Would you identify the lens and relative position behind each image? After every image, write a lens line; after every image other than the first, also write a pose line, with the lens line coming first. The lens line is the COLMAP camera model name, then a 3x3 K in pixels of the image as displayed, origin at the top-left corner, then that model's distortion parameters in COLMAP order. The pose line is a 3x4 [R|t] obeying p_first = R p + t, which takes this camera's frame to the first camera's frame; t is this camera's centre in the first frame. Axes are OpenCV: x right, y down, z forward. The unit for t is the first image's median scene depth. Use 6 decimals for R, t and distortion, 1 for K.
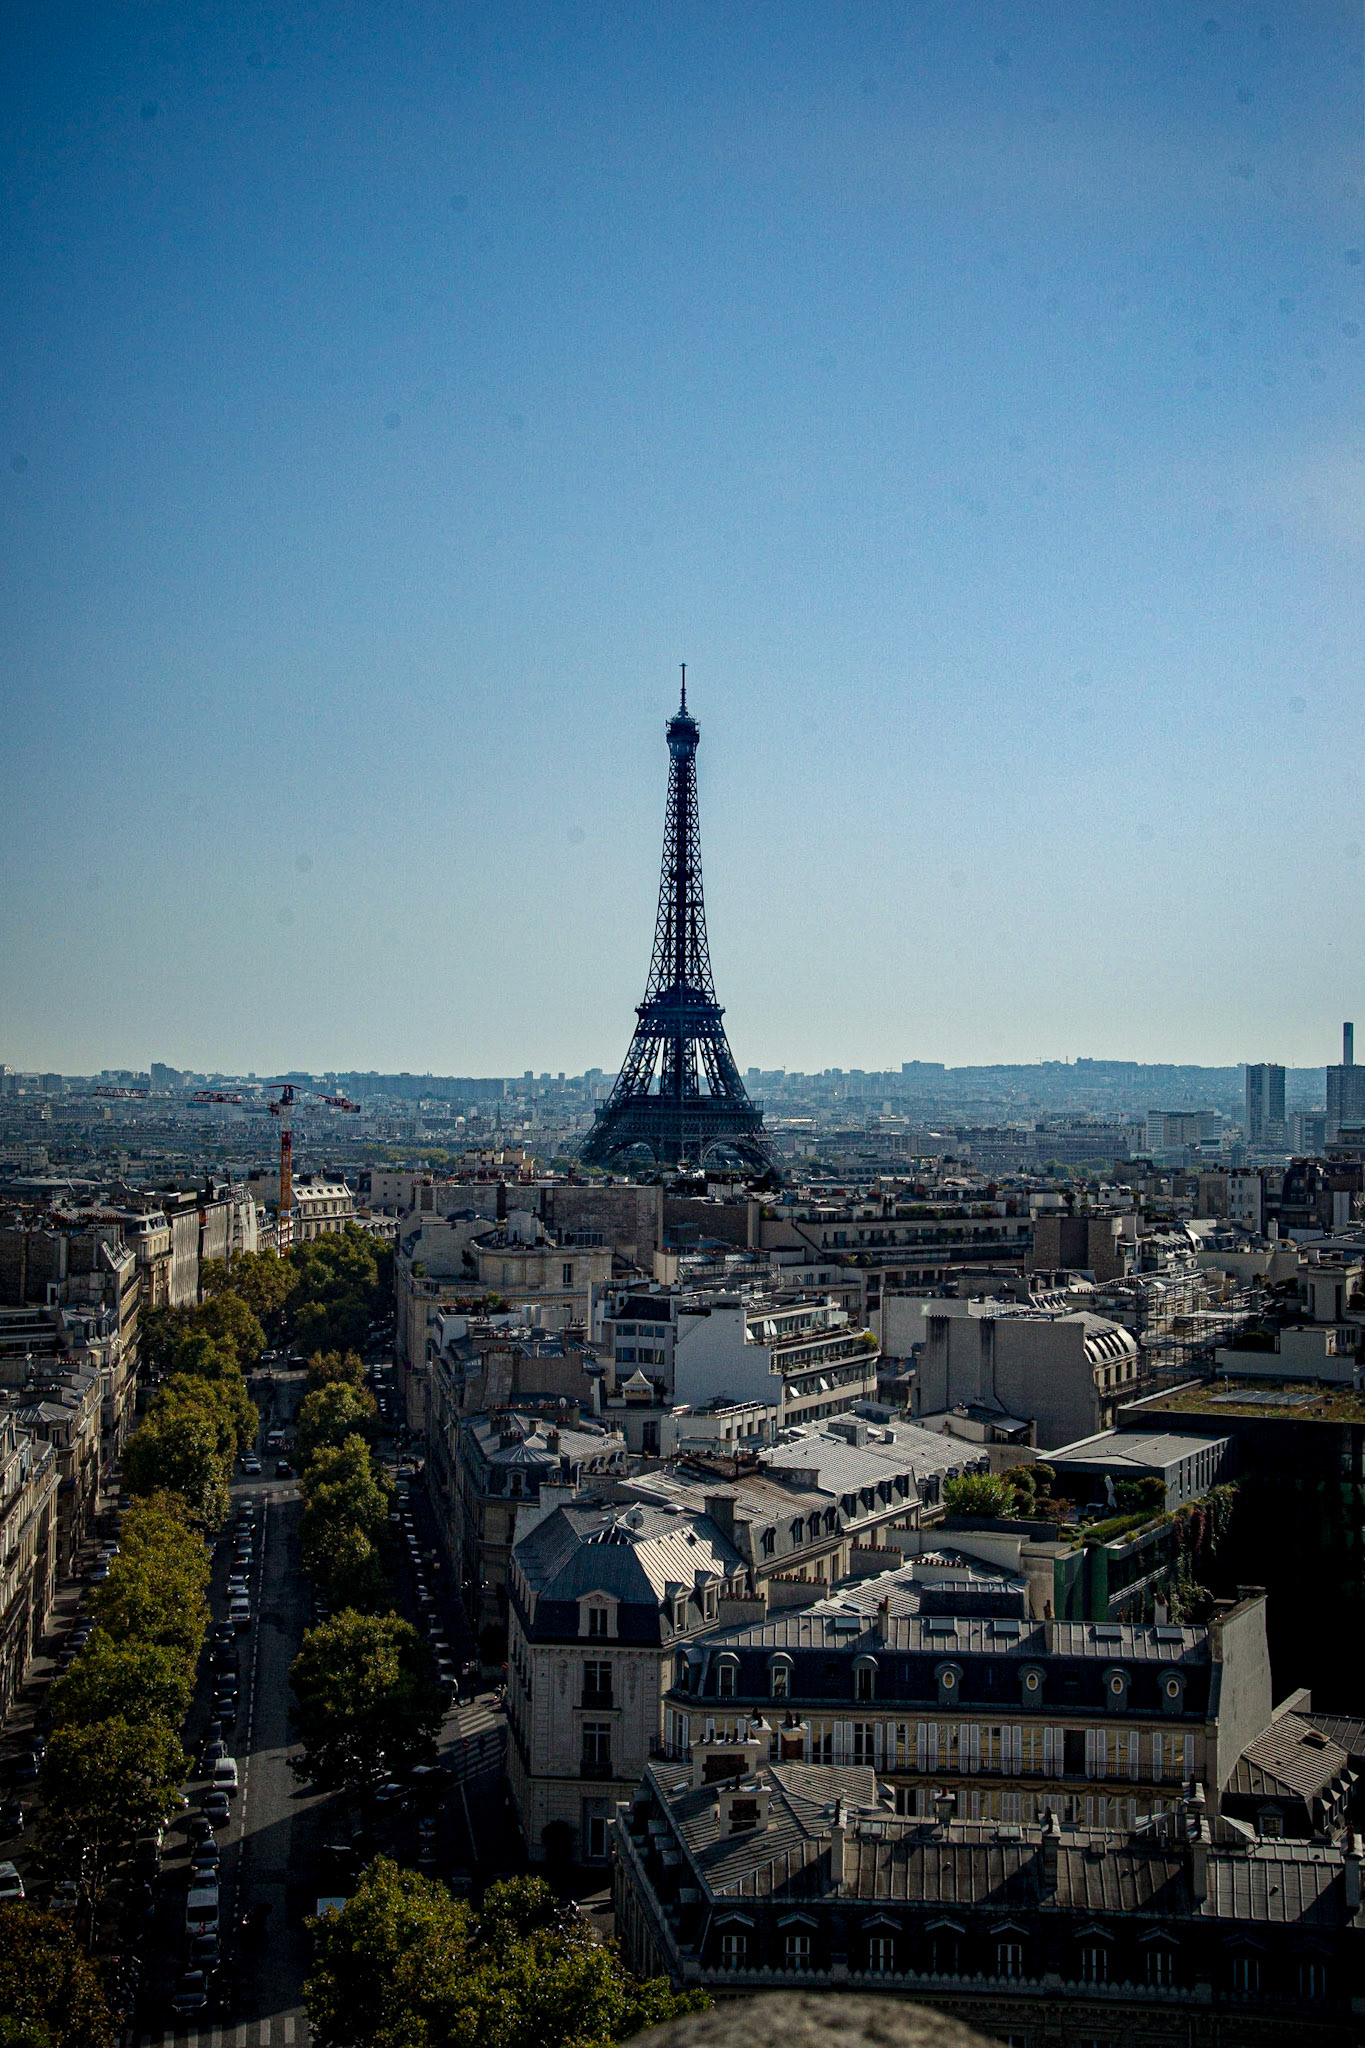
lens RADIAL K [[2033.2, 0, 682.5], [0, 2033.2, 1024.0], [0, 0, 1]] dist [-0.138833, 0.086304]
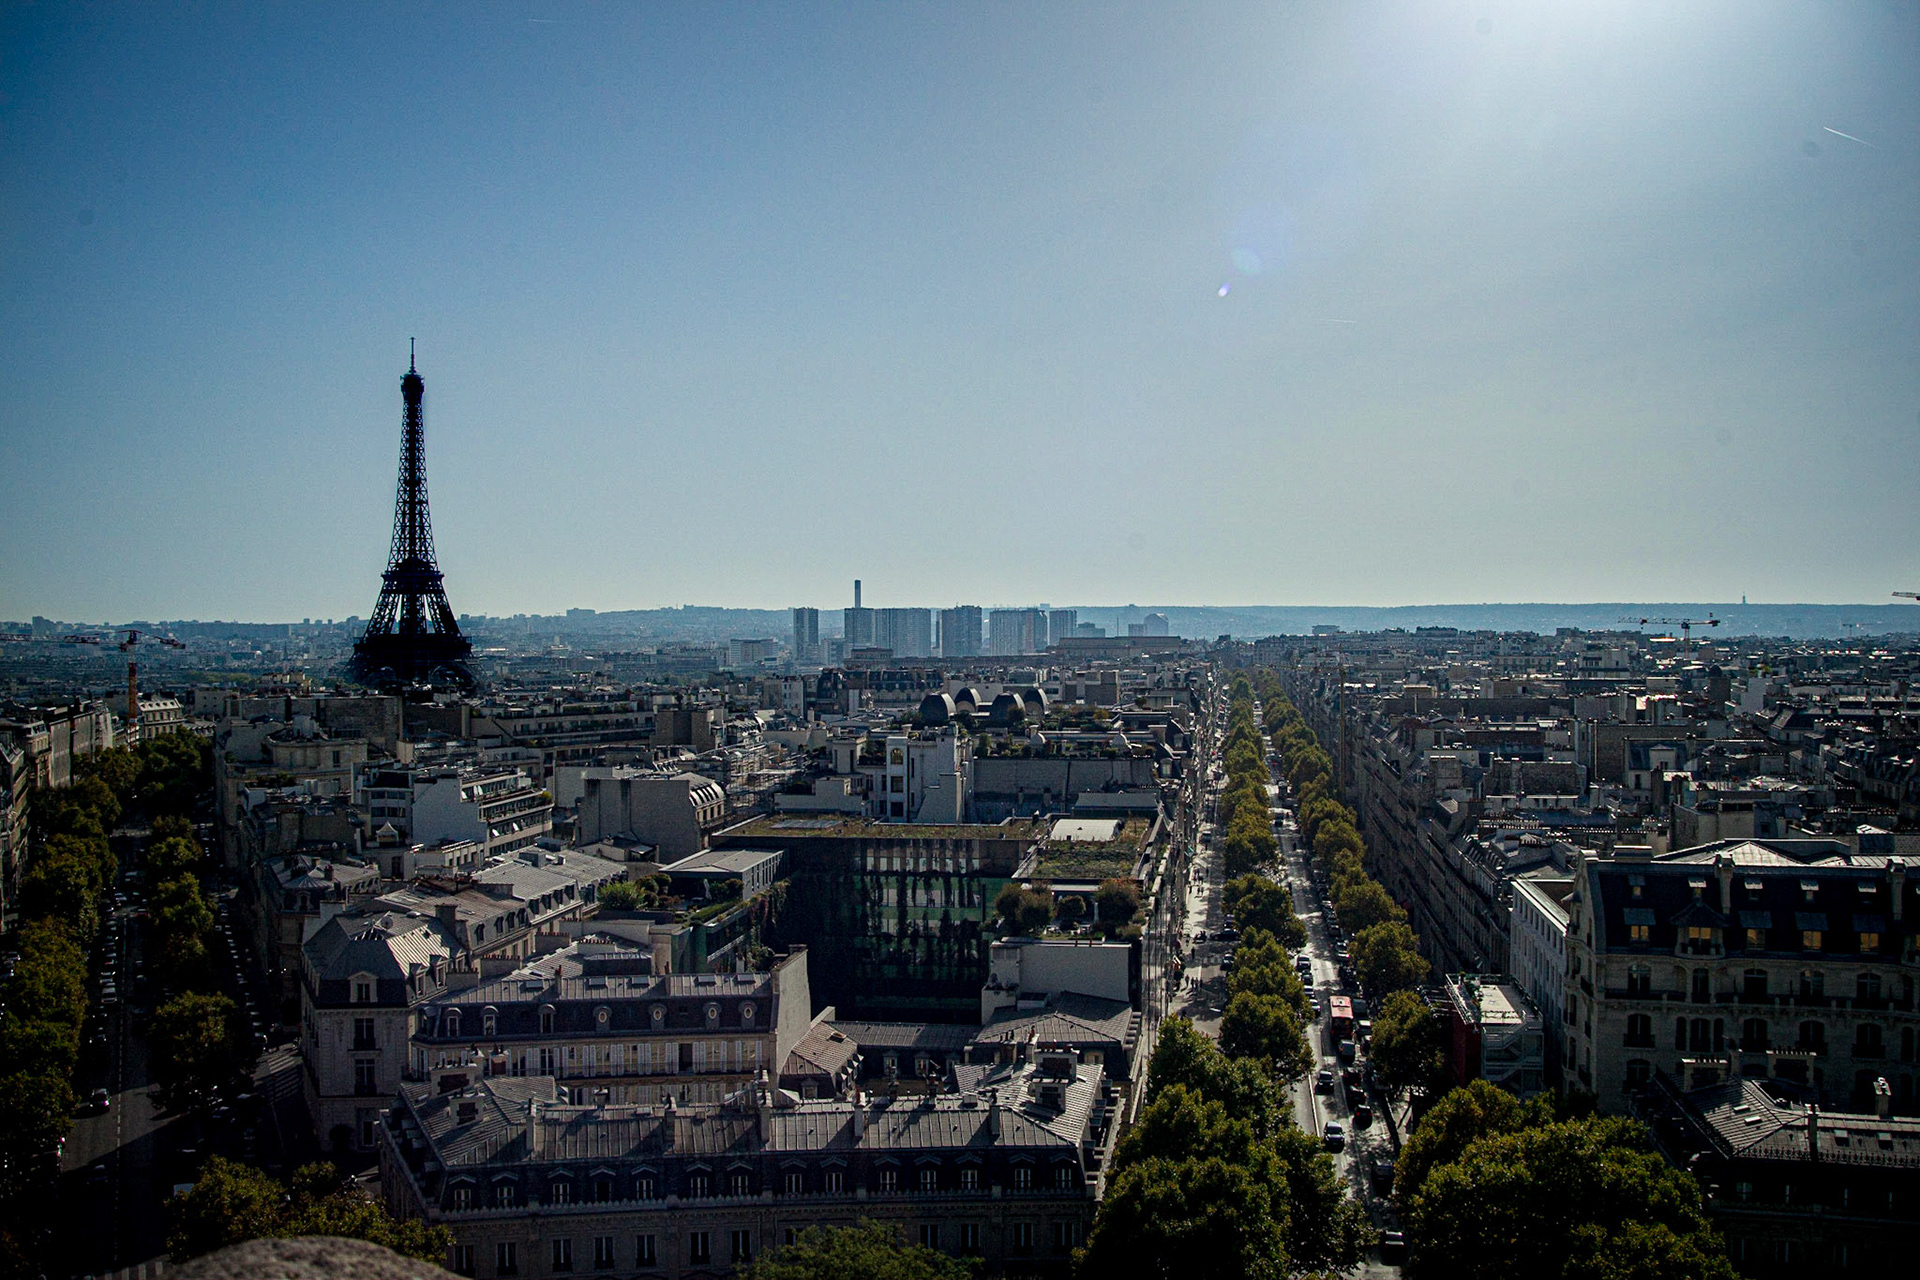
lens RADIAL K [[1906.1, 0, 959.8], [0, 1906.1, 609.6], [0, 0, 1]] dist [-0.138833, 0.086304]
pose [[0.961479, -0.012152, 0.274610, 0.004836], [0.007790, 0.999826, 0.016971, -0.002145], [-0.274769, -0.014178, 0.961406, -0.431974]]
